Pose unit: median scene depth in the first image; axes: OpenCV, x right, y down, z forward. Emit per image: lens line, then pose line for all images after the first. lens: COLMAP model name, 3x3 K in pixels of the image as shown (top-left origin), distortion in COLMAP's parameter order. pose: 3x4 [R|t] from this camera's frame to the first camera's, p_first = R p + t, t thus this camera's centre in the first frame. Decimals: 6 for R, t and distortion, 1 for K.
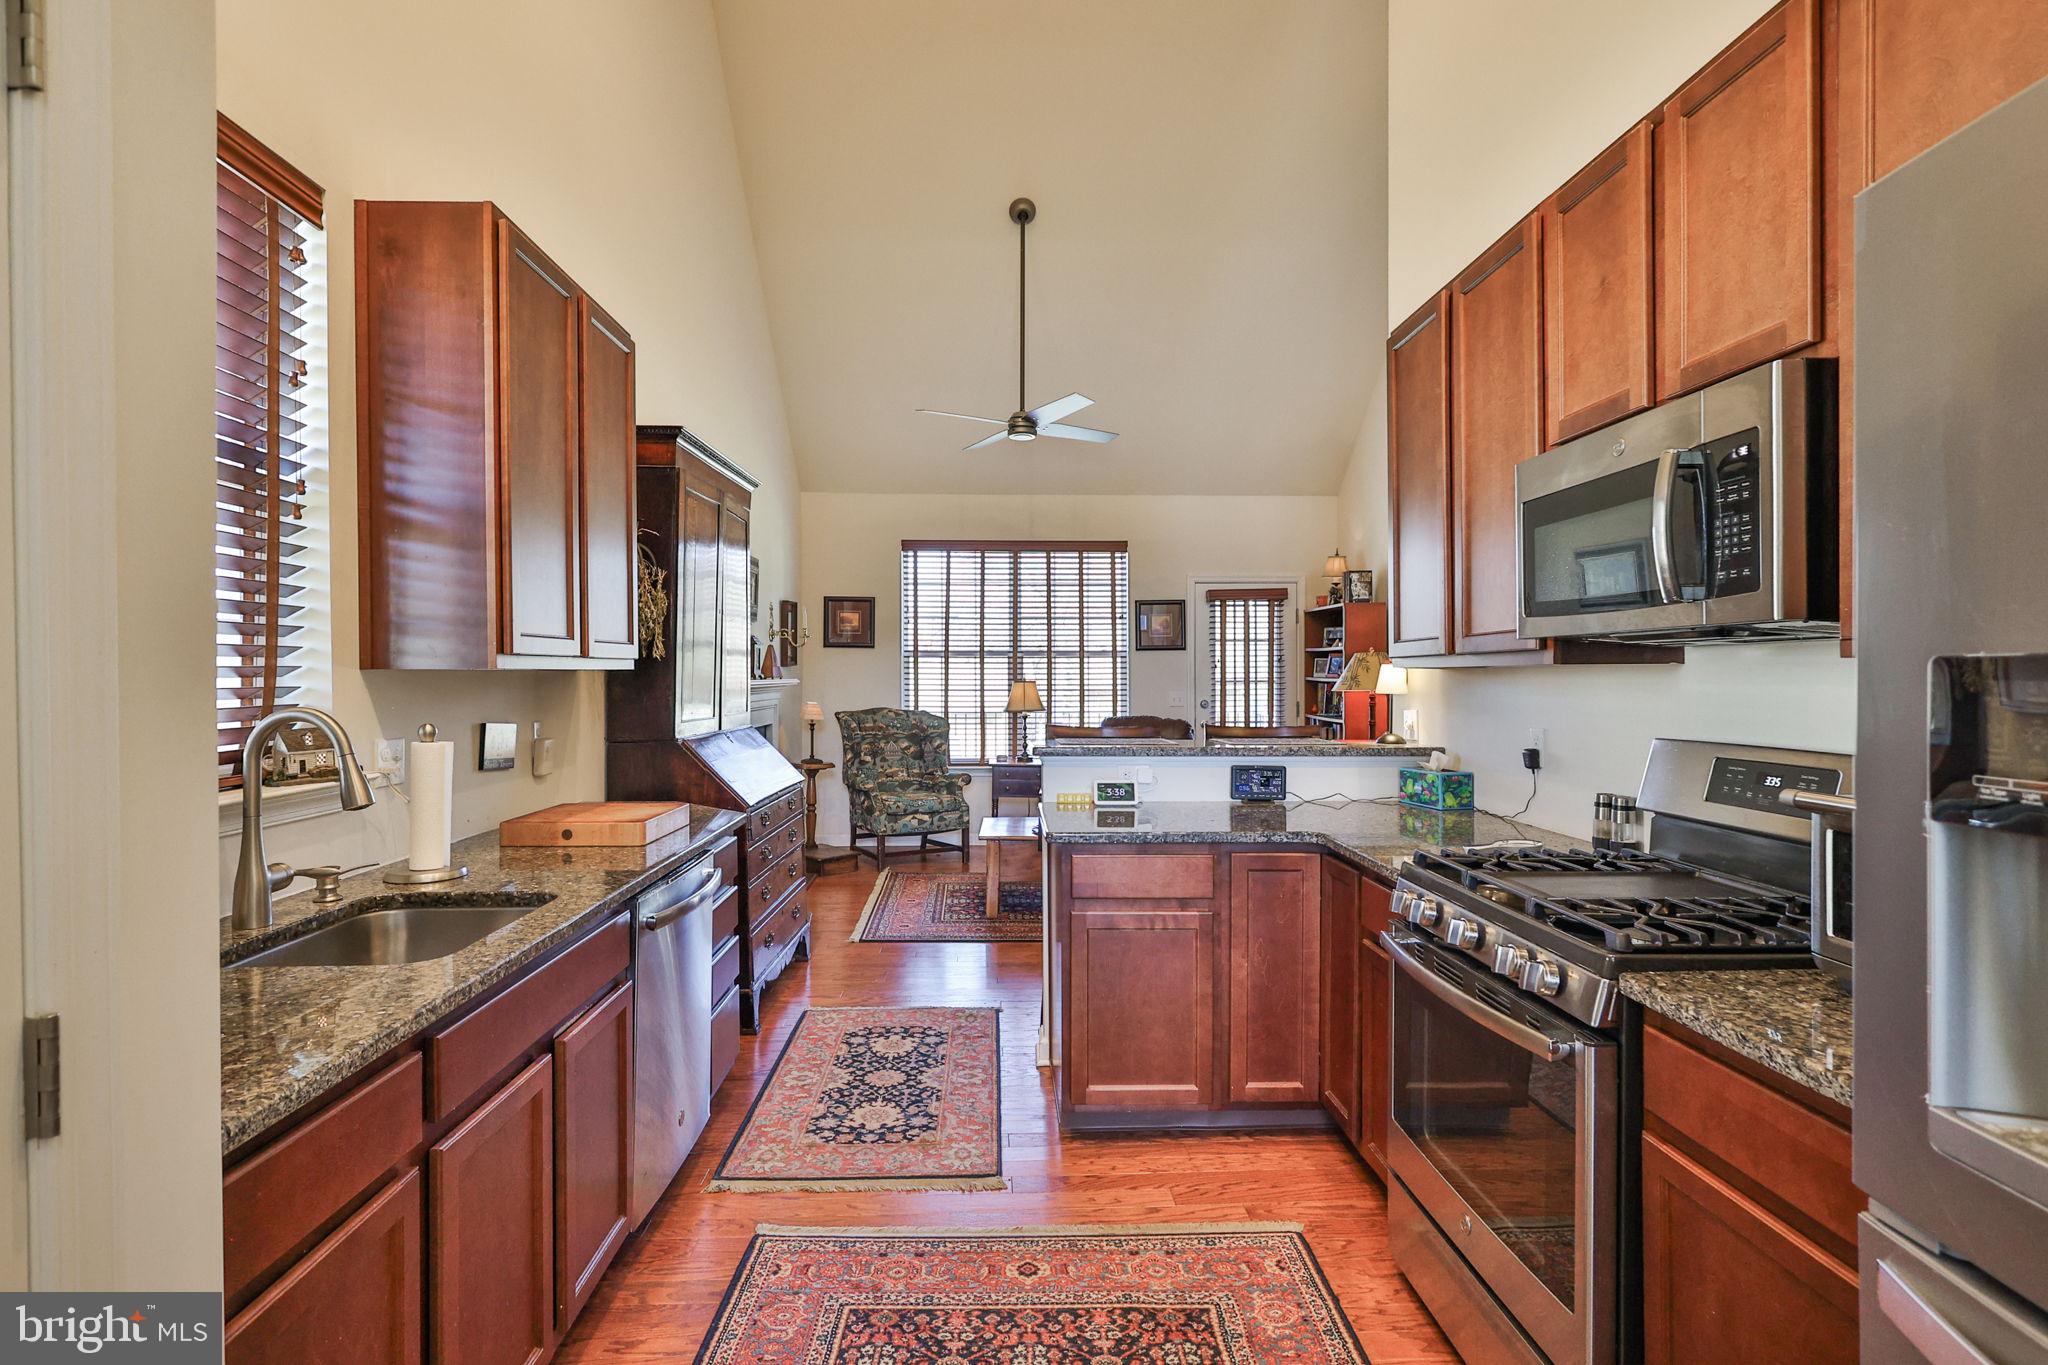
lens RADIAL K [[1010.2, 0, 1023.5], [0, 1010.2, 676.7], [0, 0, 1]] dist [0.005366, 0.000792]
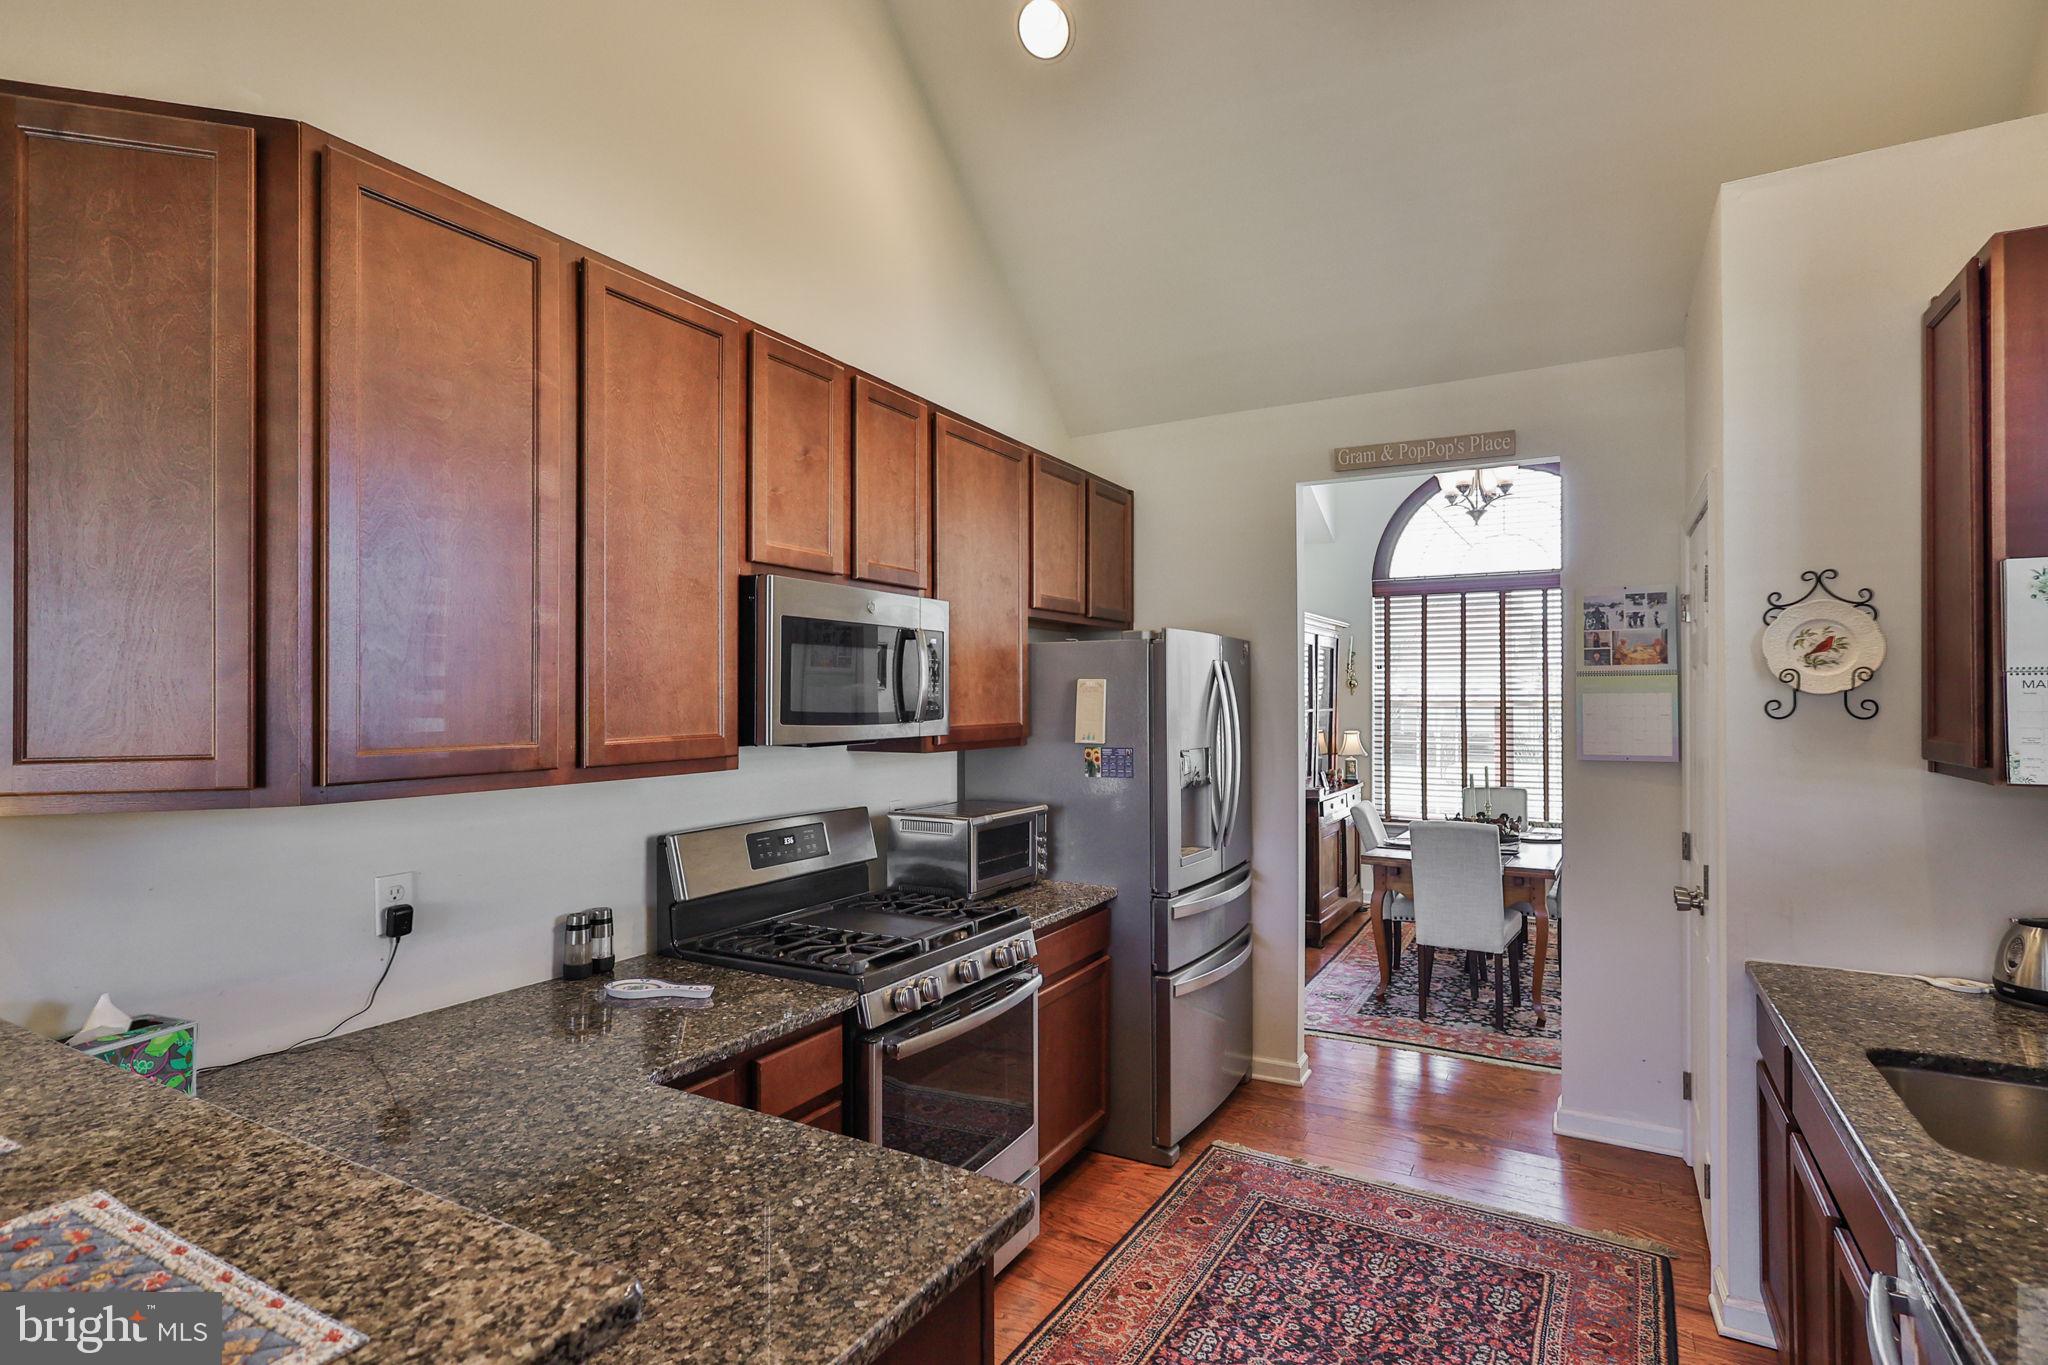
lens RADIAL K [[1010.2, 0, 1025.2], [0, 1010.2, 694.5], [0, 0, 1]] dist [0.005366, 0.000792]
pose [[-0.856127, 0.008044, 0.516703, -0.268438], [0.005326, 0.999963, -0.006743, -0.084361], [-0.516738, -0.003021, -0.856138, 1.809204]]
